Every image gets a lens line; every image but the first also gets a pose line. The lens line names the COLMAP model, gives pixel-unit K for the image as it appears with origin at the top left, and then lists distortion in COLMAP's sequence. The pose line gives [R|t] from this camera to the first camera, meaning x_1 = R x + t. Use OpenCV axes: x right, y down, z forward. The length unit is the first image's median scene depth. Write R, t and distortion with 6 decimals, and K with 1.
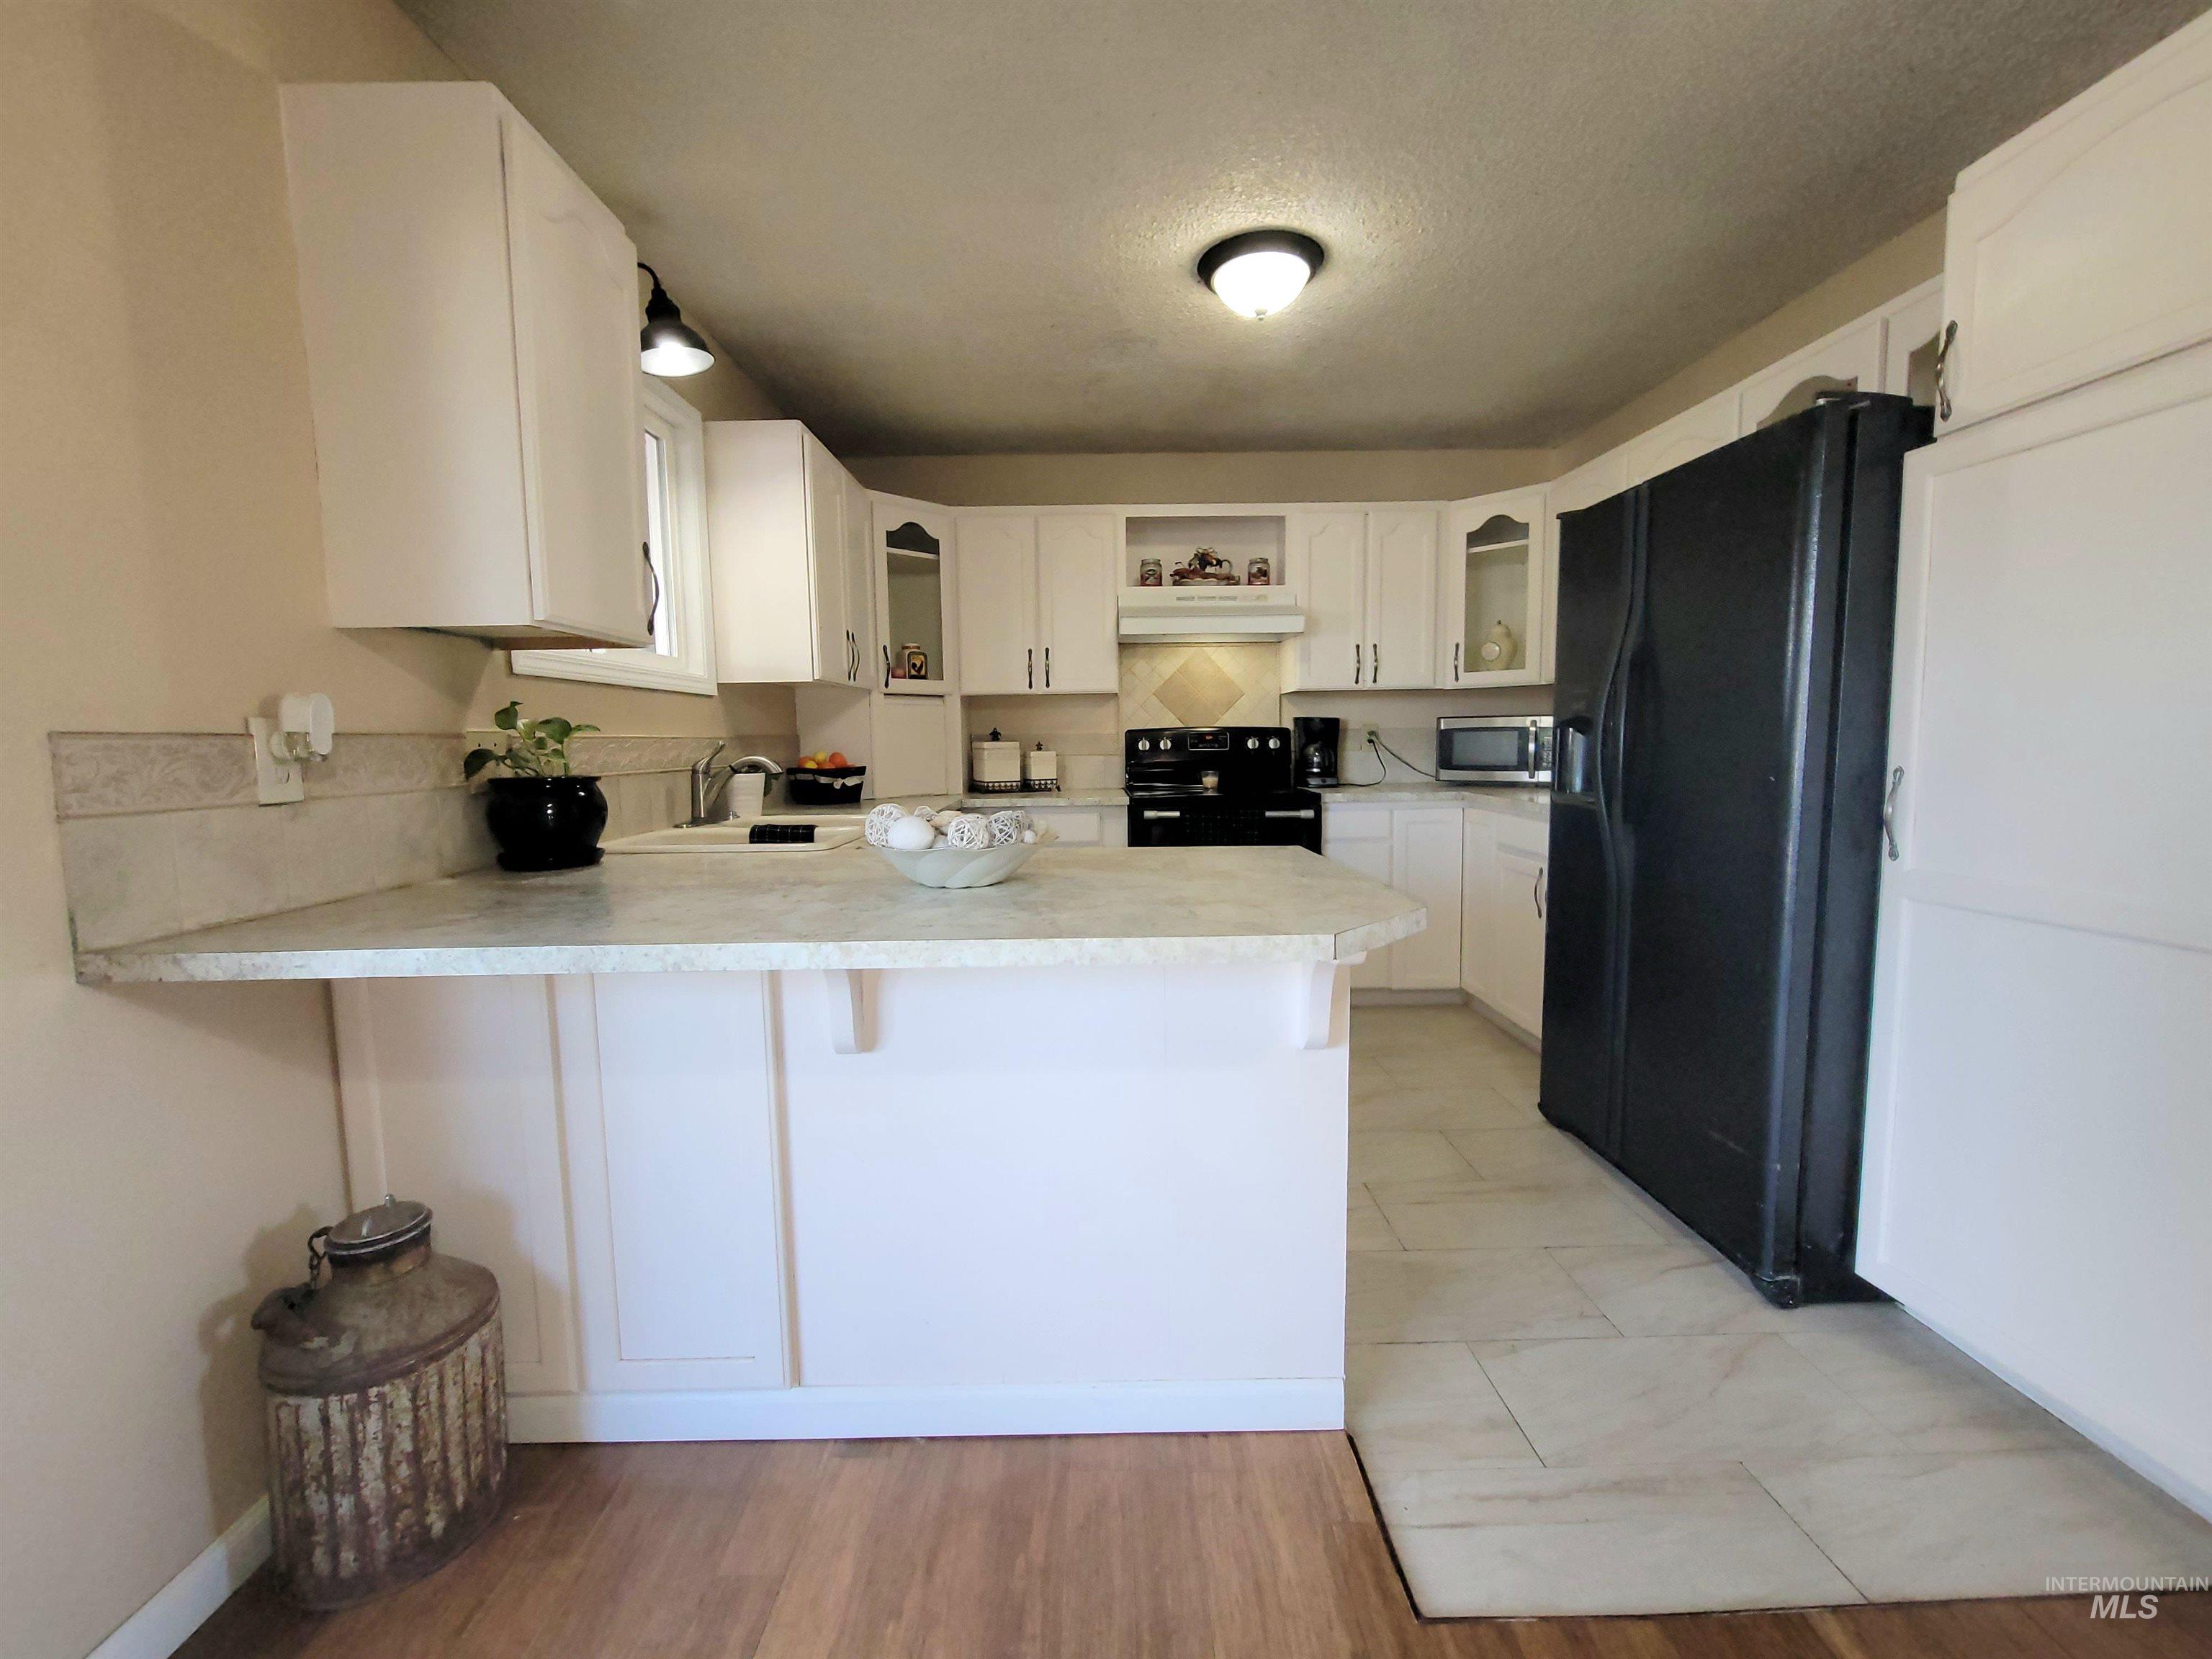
lens RADIAL K [[906.5, 0, 1105.4], [0, 906.5, 827.0], [0, 0, 1]] dist [-0.003211, 0.000362]
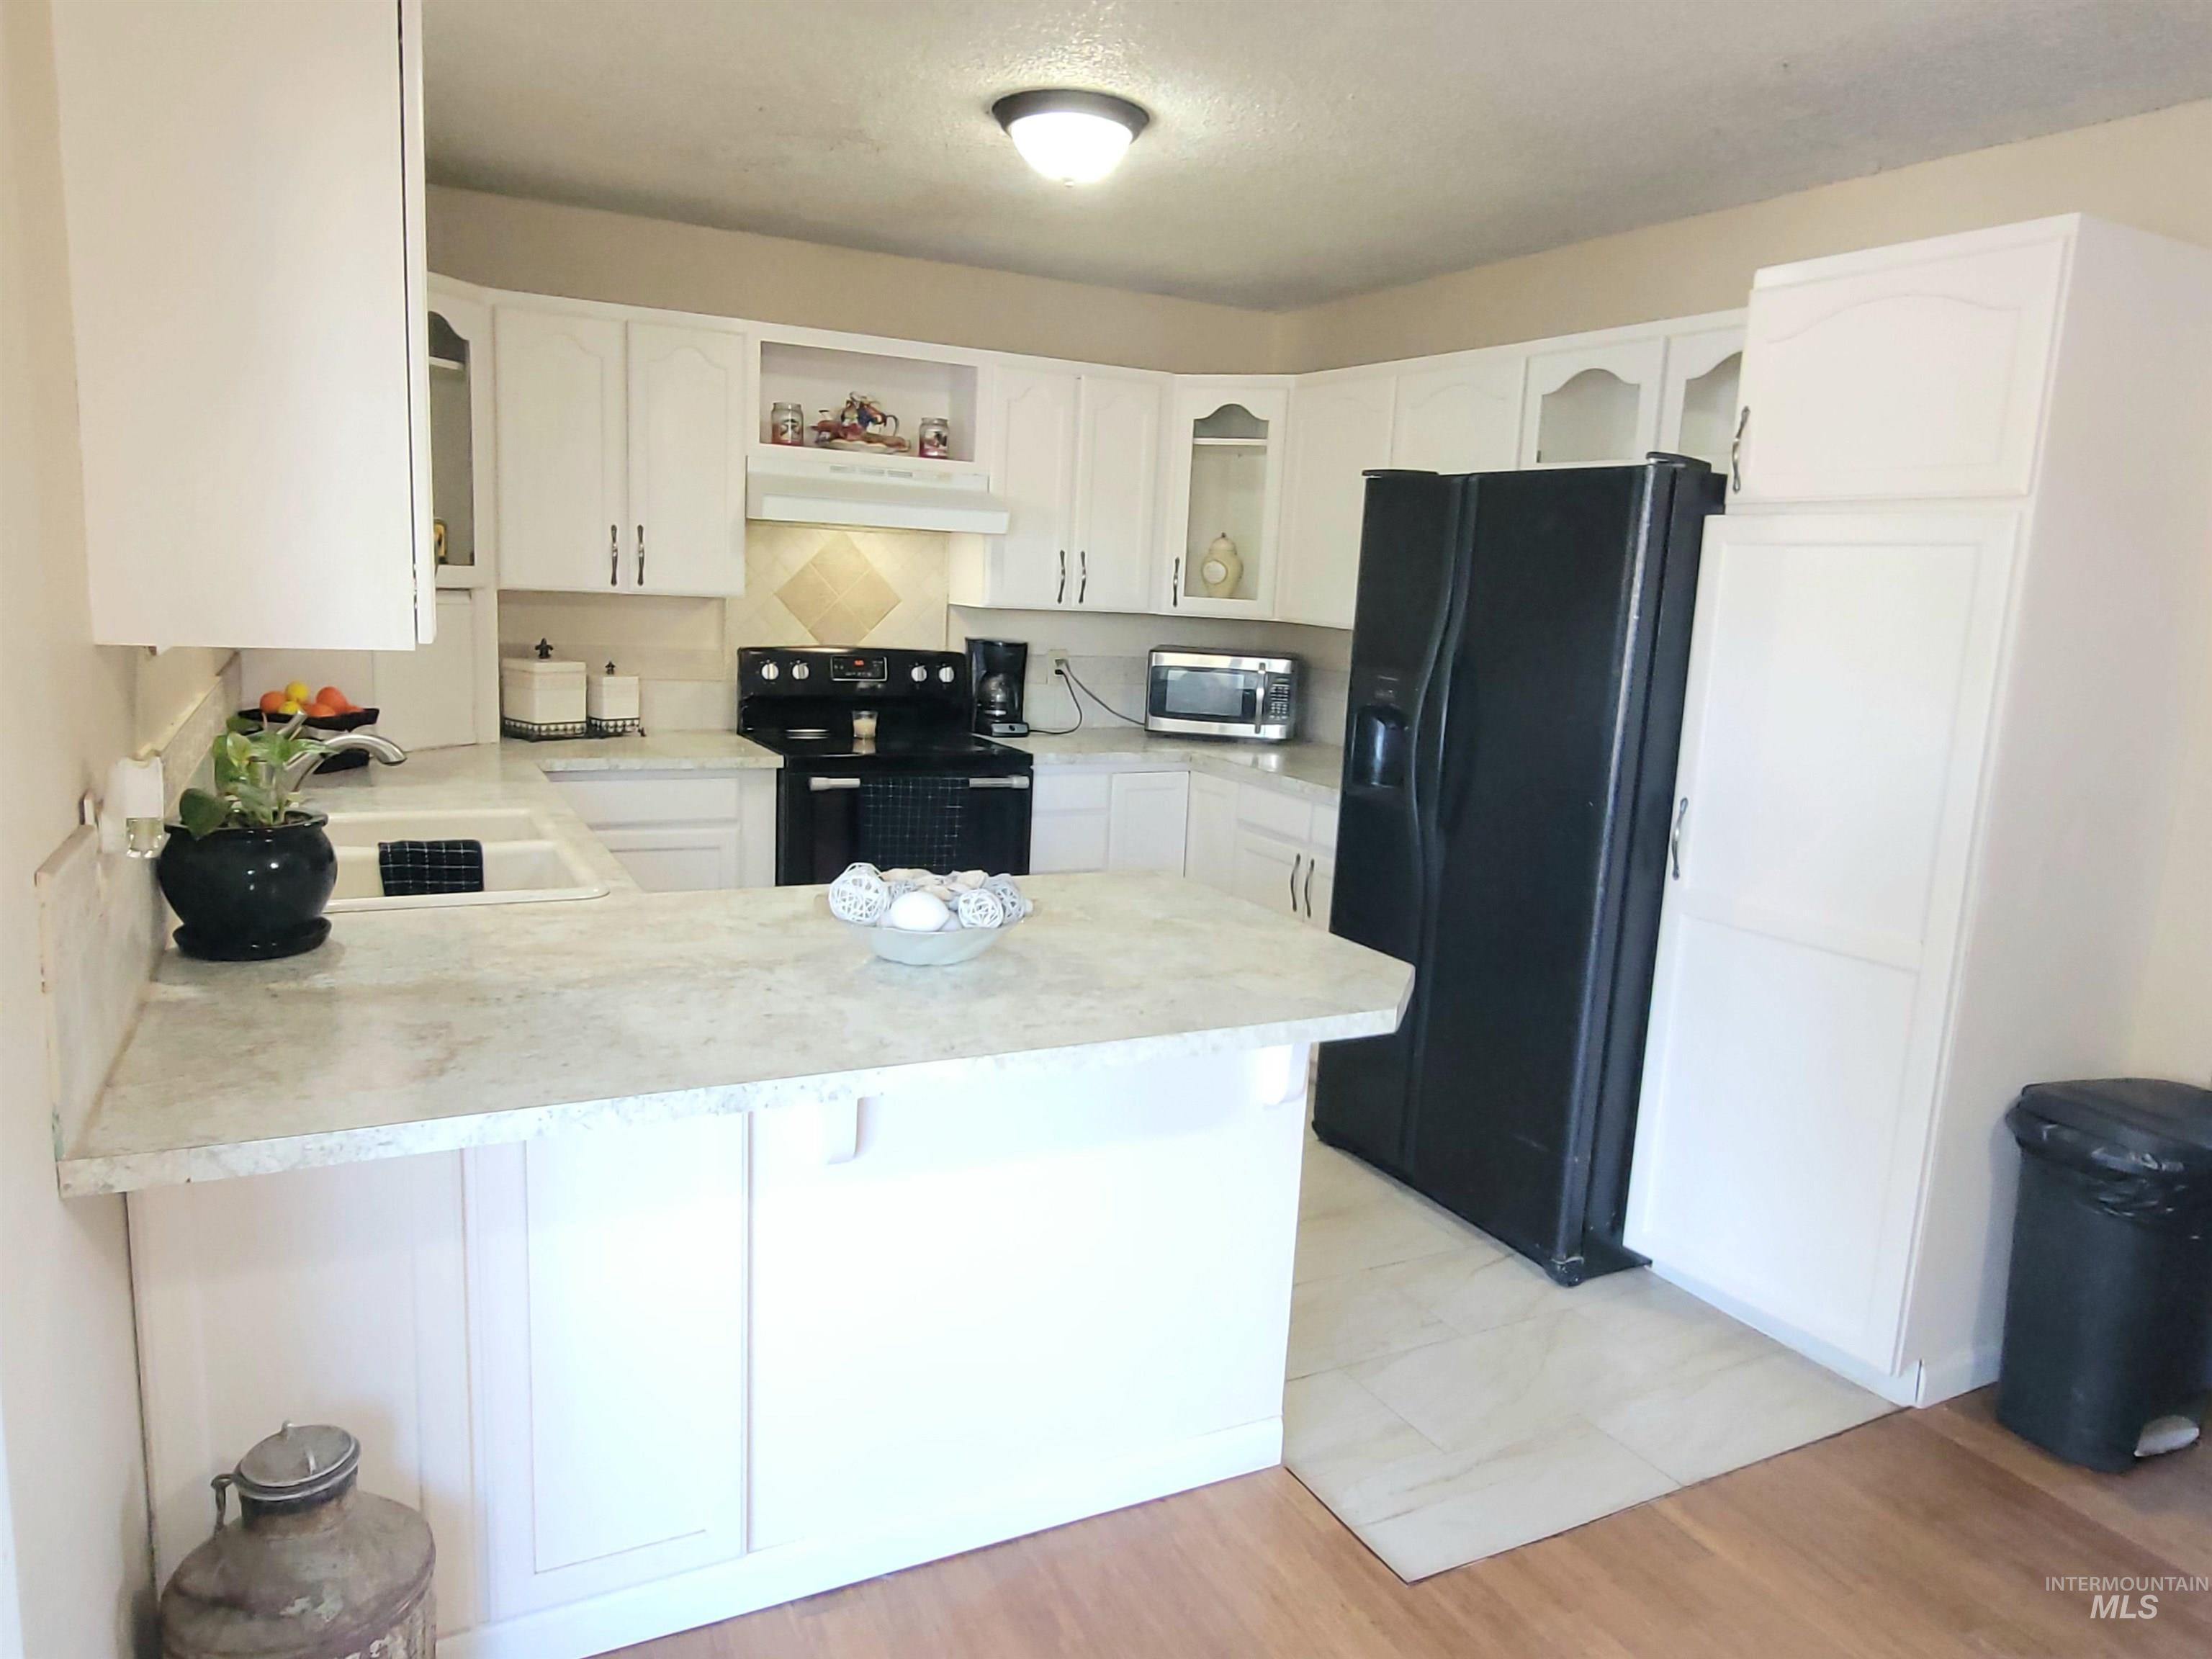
lens RADIAL K [[1455.8, 0, 1103.4], [0, 1455.8, 833.5], [0, 0, 1]] dist [-0.000251, -0.006509]
pose [[0.892453, -0.020572, 0.450670, -0.403089], [-0.018758, 0.996404, 0.082629, -0.110012], [-0.450749, -0.082196, 0.888858, -0.195025]]
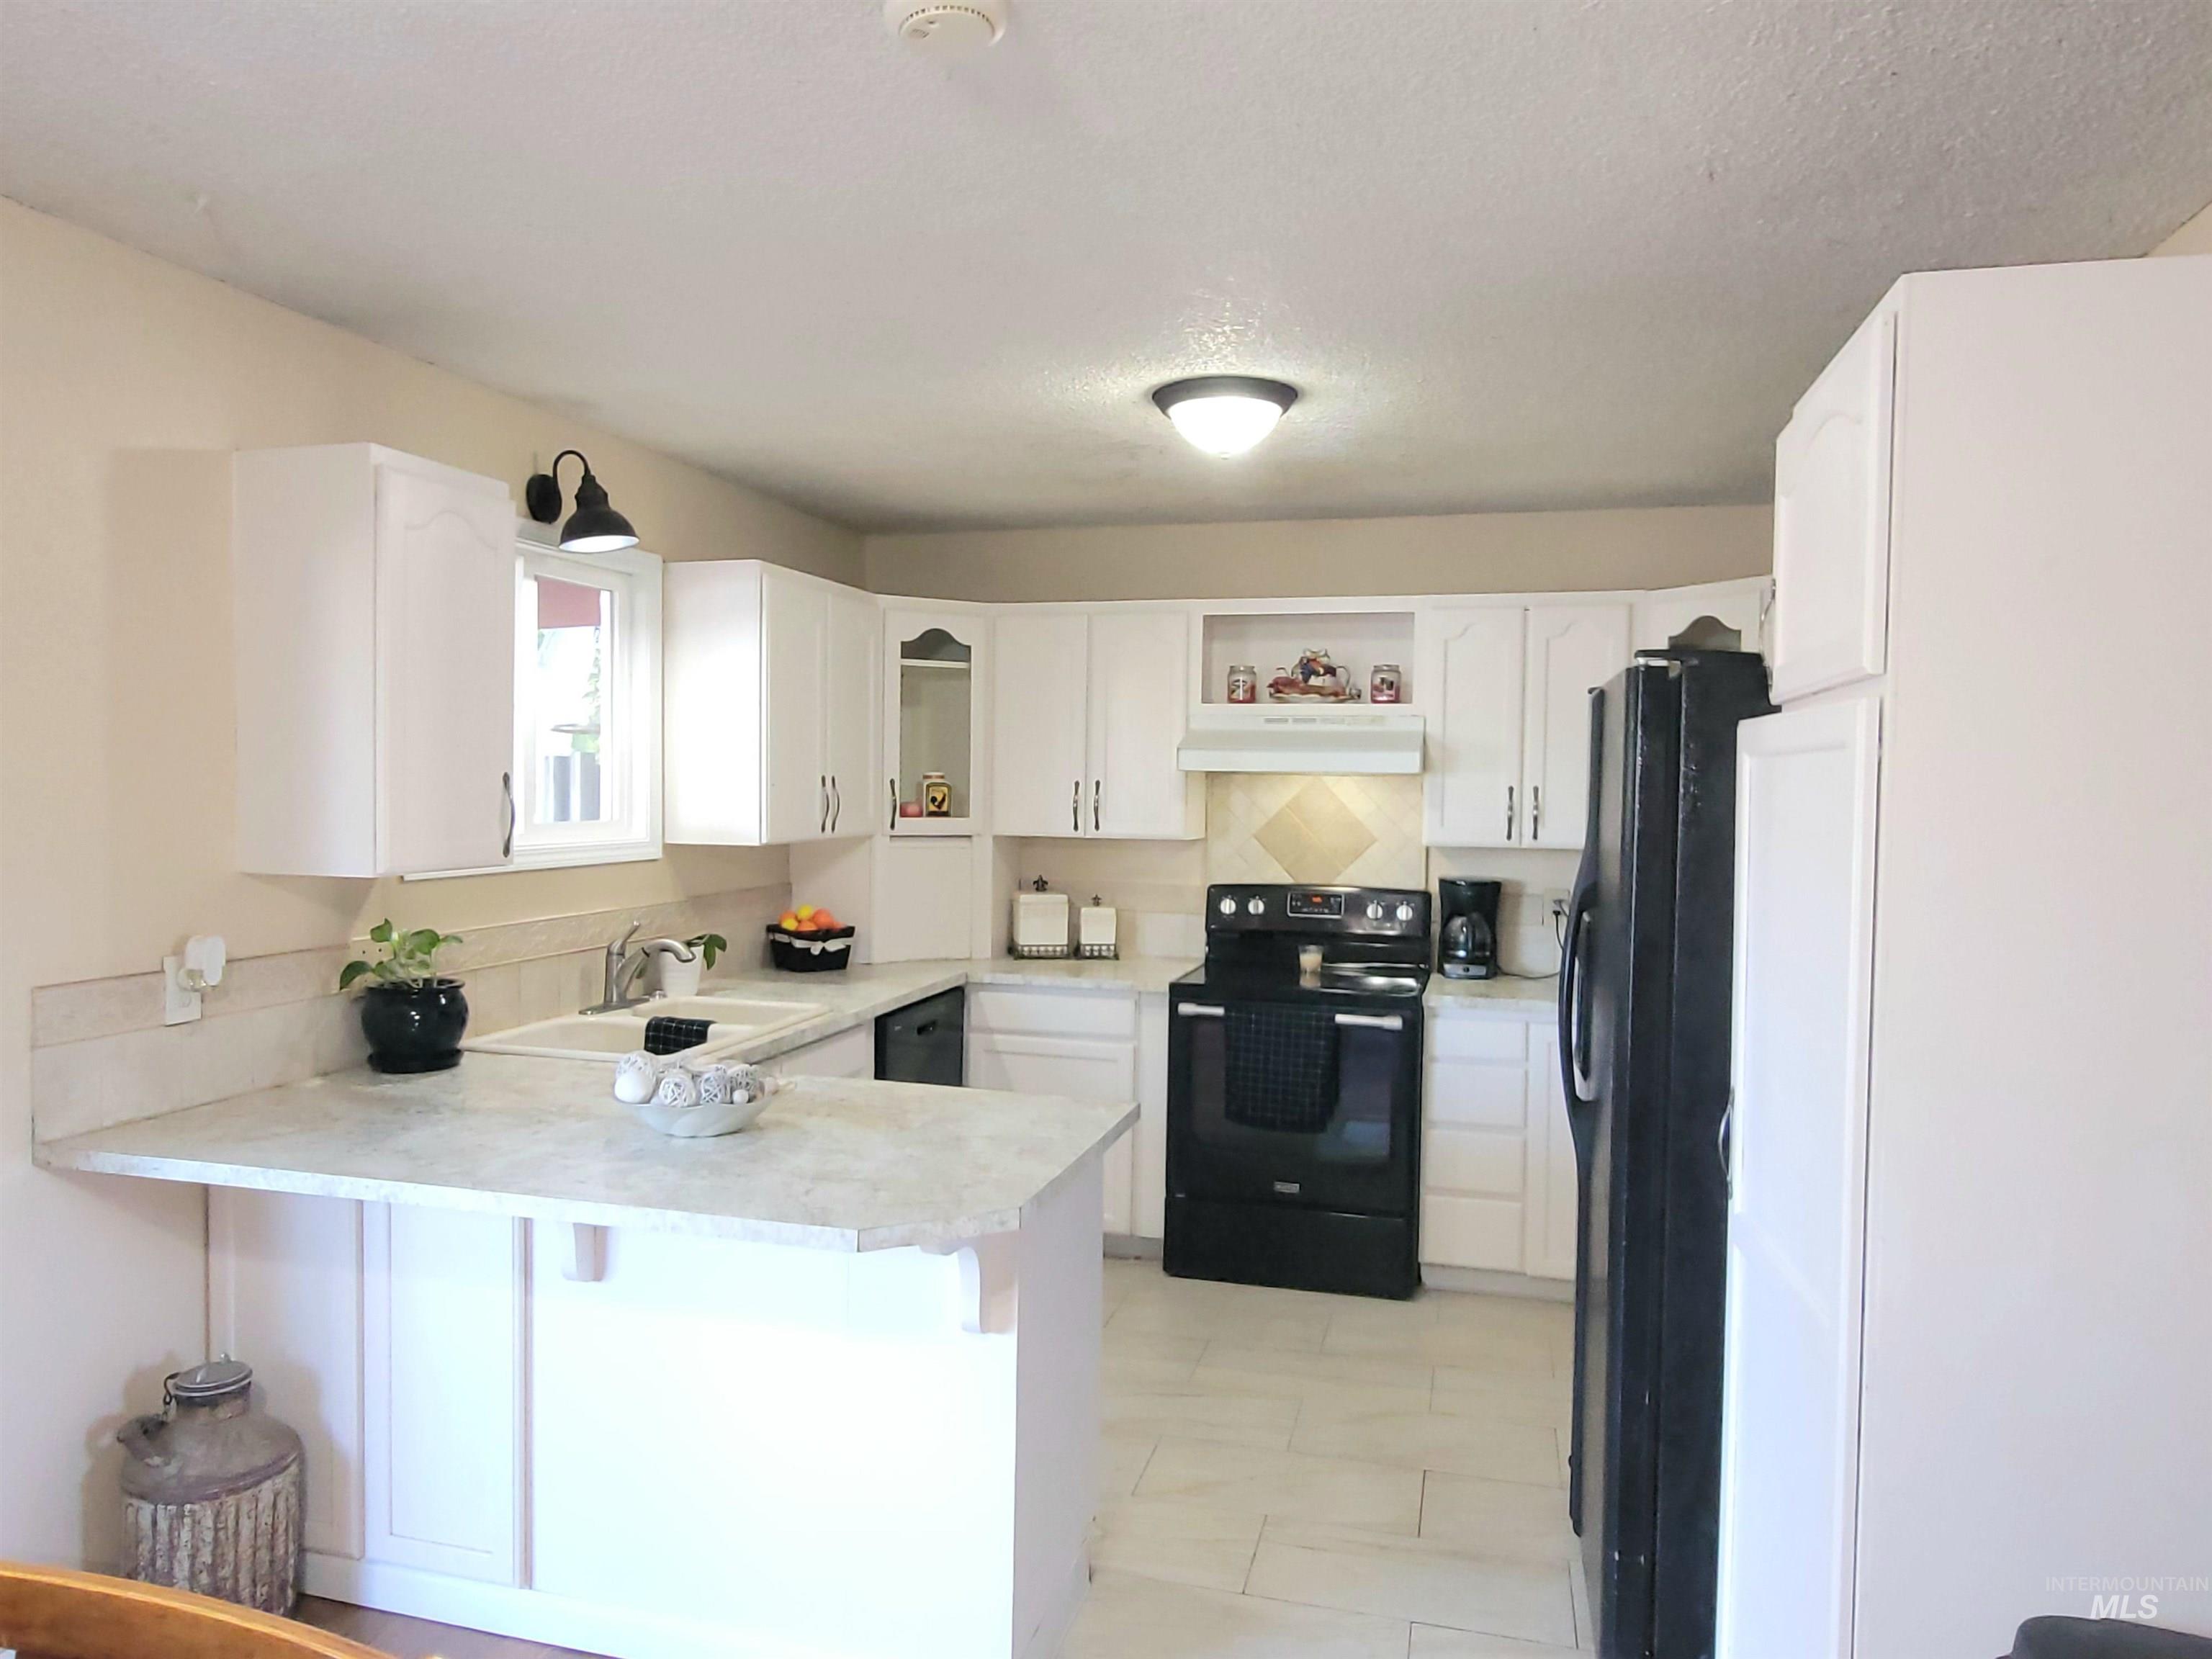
lens RADIAL K [[1455.8, 0, 1103.4], [0, 1455.8, 833.5], [0, 0, 1]] dist [-0.000251, -0.006509]
pose [[0.960162, 0.036617, -0.277034, 0.474770], [-0.053744, 0.997067, -0.054482, -0.136476], [0.274227, 0.067200, 0.959314, -0.330098]]
